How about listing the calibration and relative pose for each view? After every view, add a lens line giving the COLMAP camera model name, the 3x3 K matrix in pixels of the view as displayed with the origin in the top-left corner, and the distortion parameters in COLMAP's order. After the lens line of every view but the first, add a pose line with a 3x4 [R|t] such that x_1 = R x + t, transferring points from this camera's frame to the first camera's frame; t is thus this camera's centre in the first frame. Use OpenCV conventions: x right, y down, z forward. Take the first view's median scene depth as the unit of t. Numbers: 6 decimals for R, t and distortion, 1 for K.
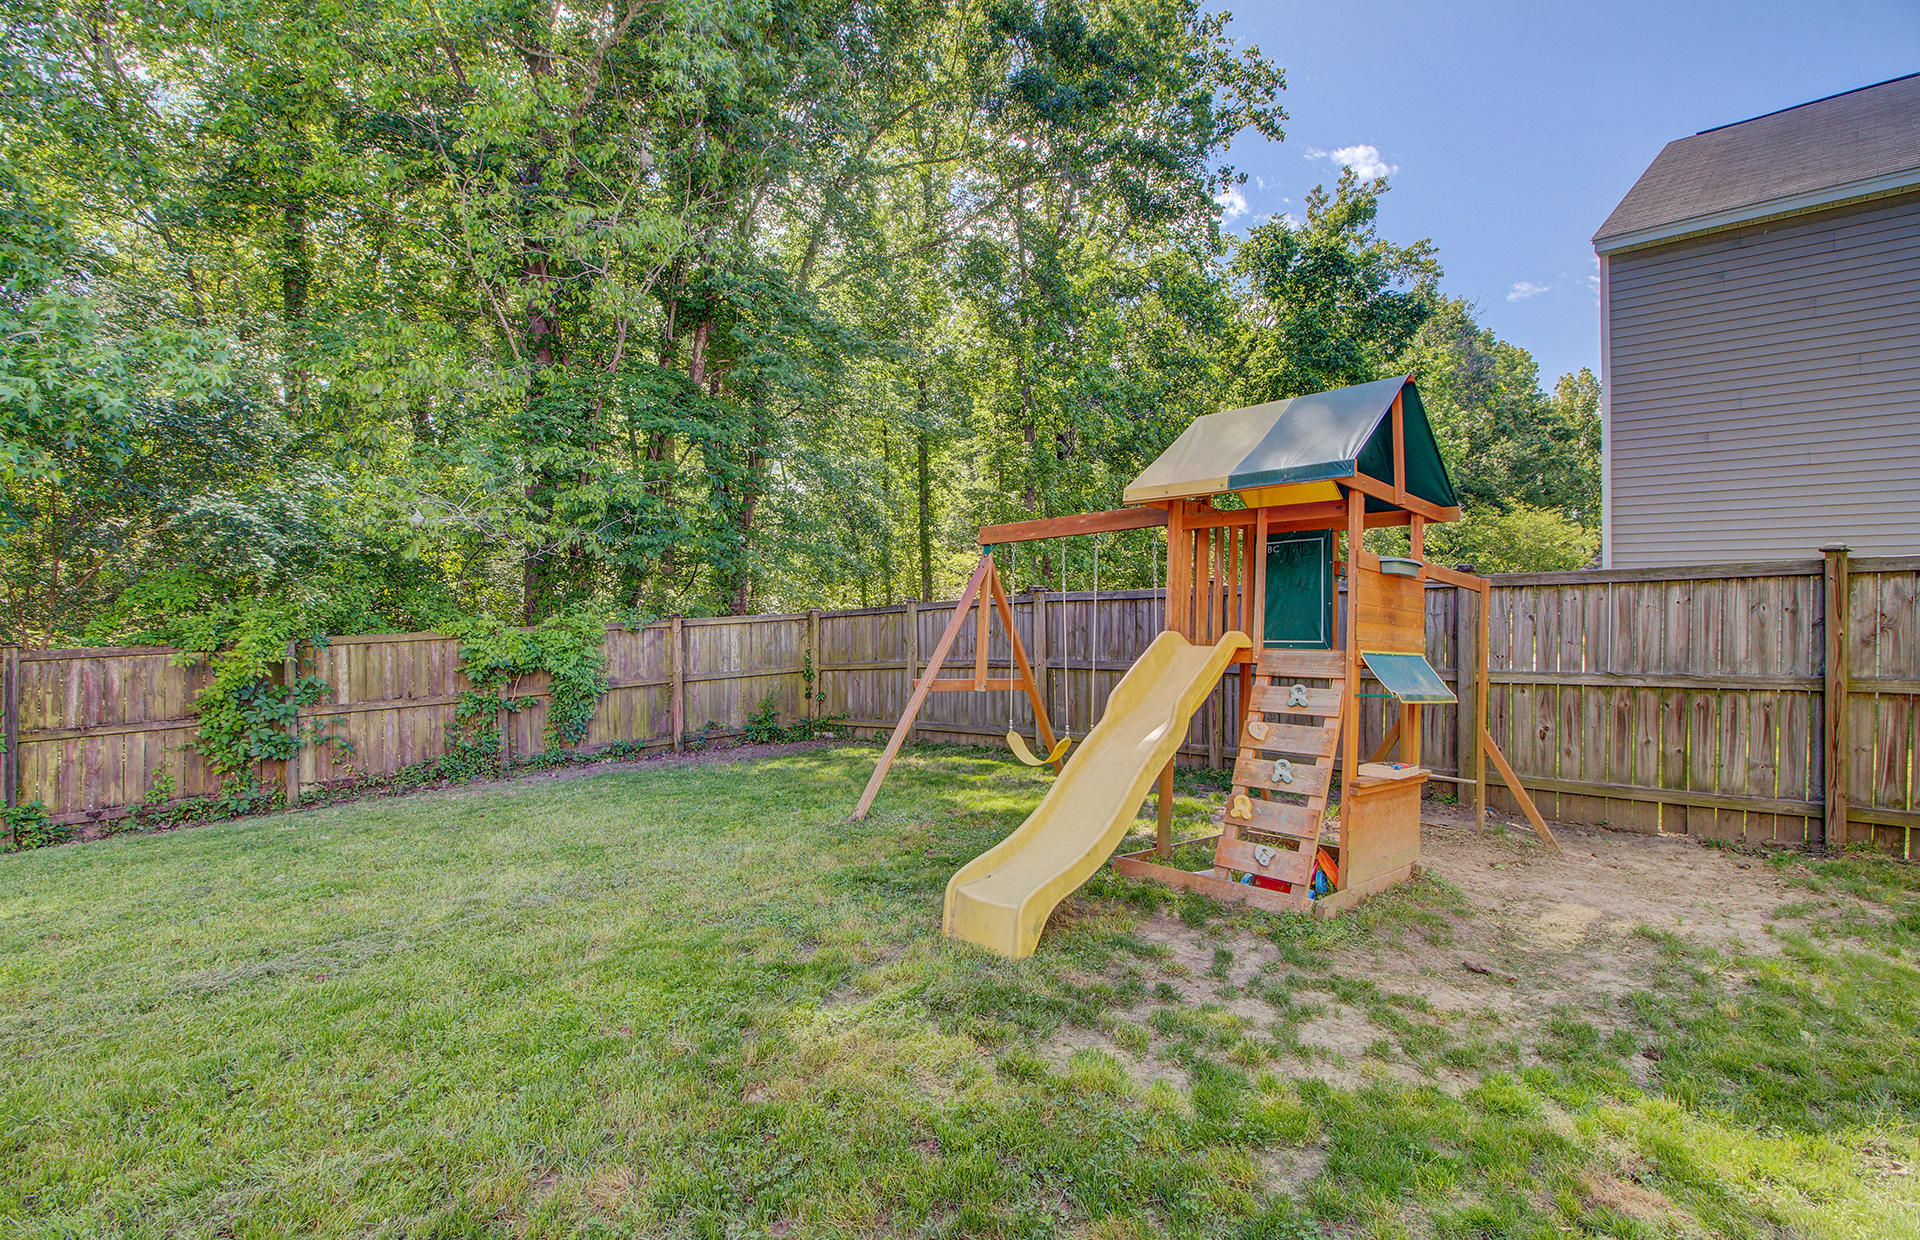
lens RADIAL K [[909.2, 0, 962.0], [0, 909.2, 613.1], [0, 0, 1]] dist [-0.003836, -0.006450]
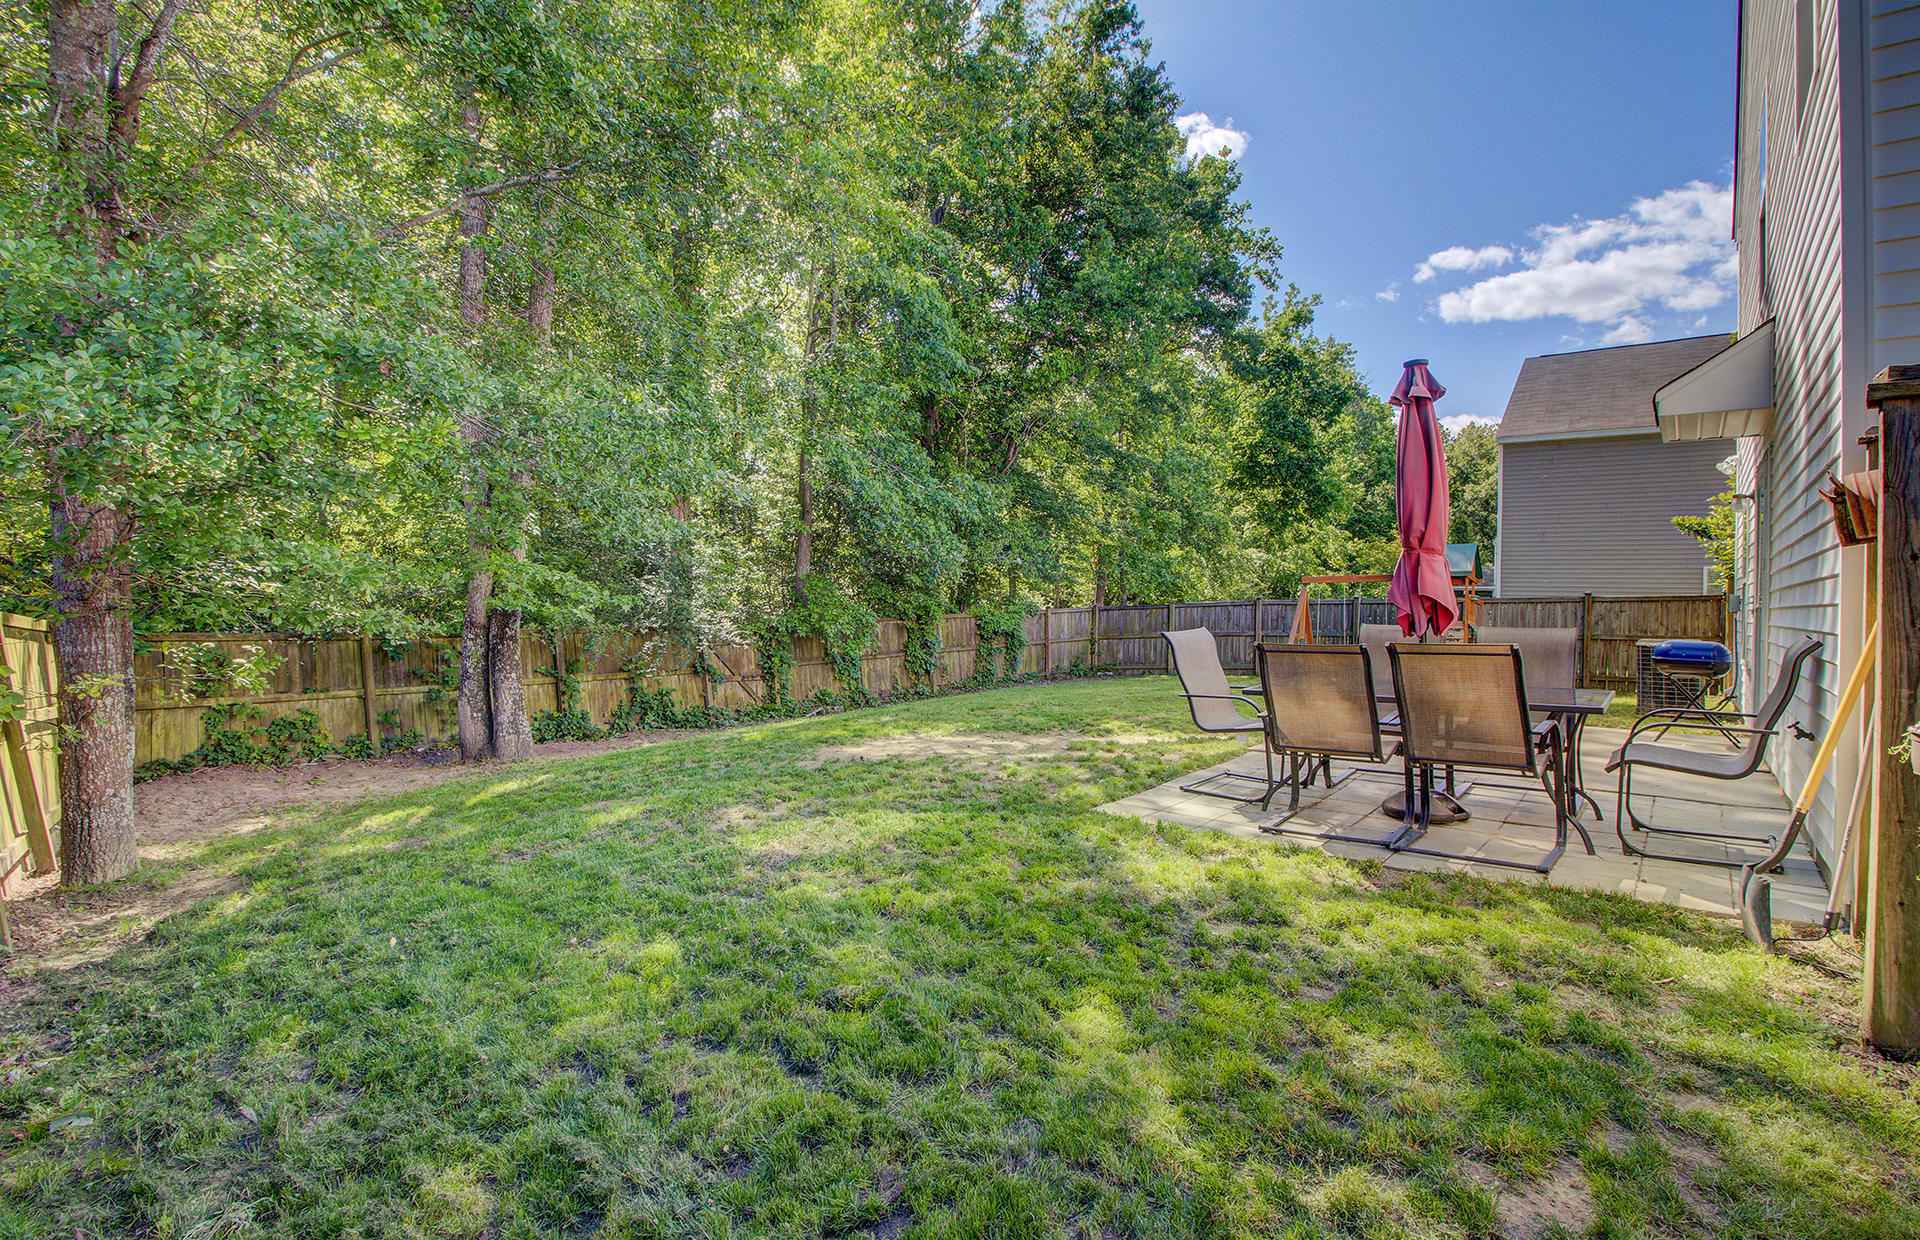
lens RADIAL K [[909.2, 0, 958.2], [0, 909.2, 624.4], [0, 0, 1]] dist [-0.003836, -0.006450]
pose [[0.989930, 0.015249, 0.140737, -0.374676], [-0.017714, 0.999711, 0.016281, 0.005425], [-0.140448, -0.018610, 0.989913, -0.414508]]
